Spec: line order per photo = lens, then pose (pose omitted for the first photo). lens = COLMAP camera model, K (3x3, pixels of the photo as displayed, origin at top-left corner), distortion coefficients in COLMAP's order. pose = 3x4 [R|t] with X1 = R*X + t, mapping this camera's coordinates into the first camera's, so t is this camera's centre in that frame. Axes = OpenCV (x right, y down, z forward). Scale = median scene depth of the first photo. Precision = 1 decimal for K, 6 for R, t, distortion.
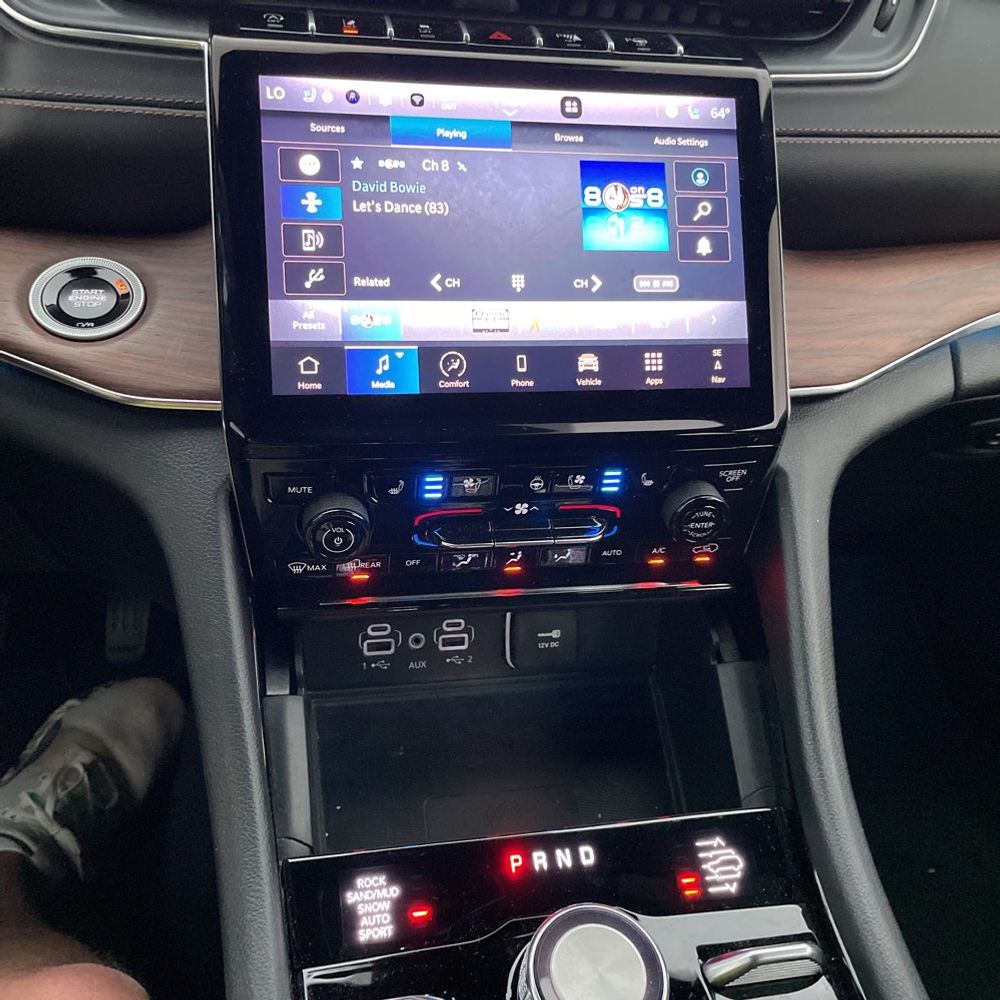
lens RADIAL K [[1014.6, 0, 499.5], [0, 1014.6, 489.8], [0, 0, 1]] dist [0.047408, 0.000000]
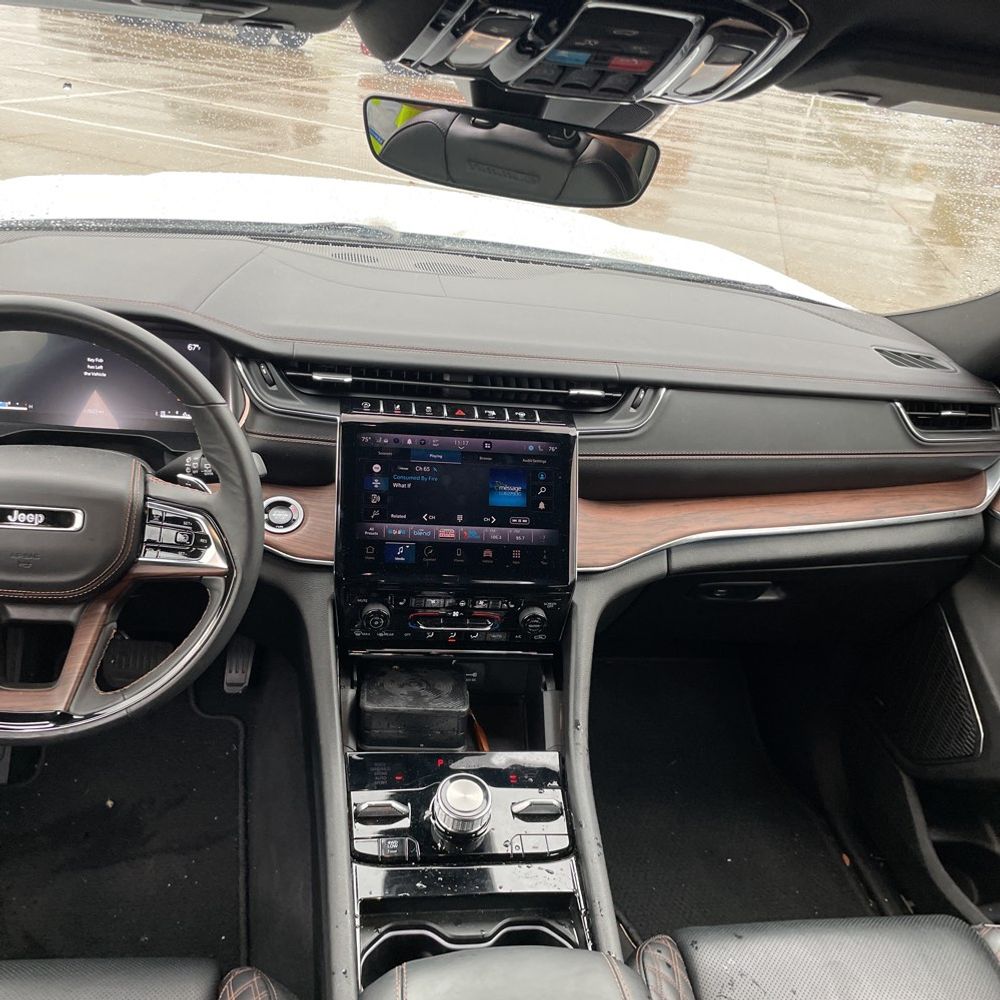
lens RADIAL K [[1014.6, 0, 508.3], [0, 1014.6, 497.0], [0, 0, 1]] dist [0.047408, 0.000000]
pose [[0.998122, 0.059350, -0.015139, 0.161112], [-0.060504, 0.993842, -0.092832, -0.039066], [0.009536, 0.093574, 0.995567, -1.337357]]
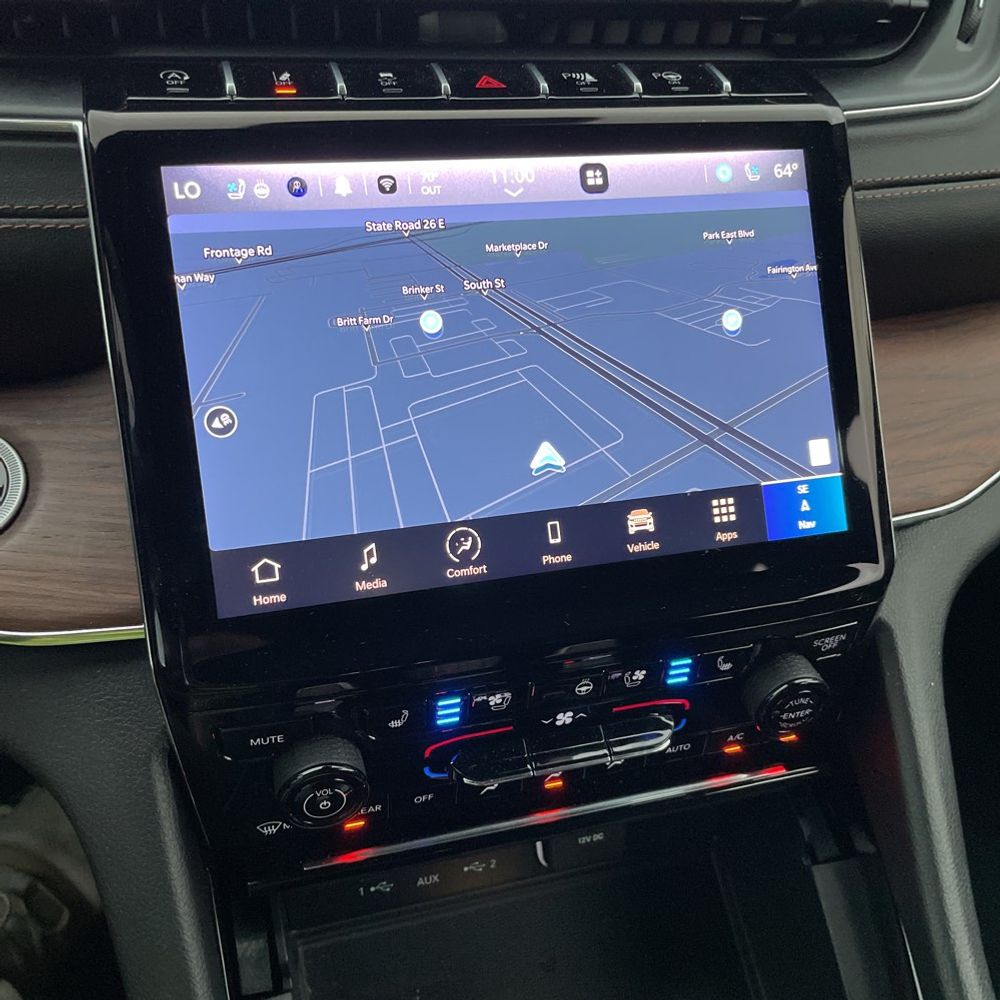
lens RADIAL K [[1014.6, 0, 509.2], [0, 1014.6, 505.6], [0, 0, 1]] dist [0.047408, 0.000000]
pose [[0.995491, -0.072640, 0.060997, -0.053406], [0.069635, 0.996317, 0.050038, -0.179319], [-0.064407, -0.045565, 0.996883, 0.256675]]
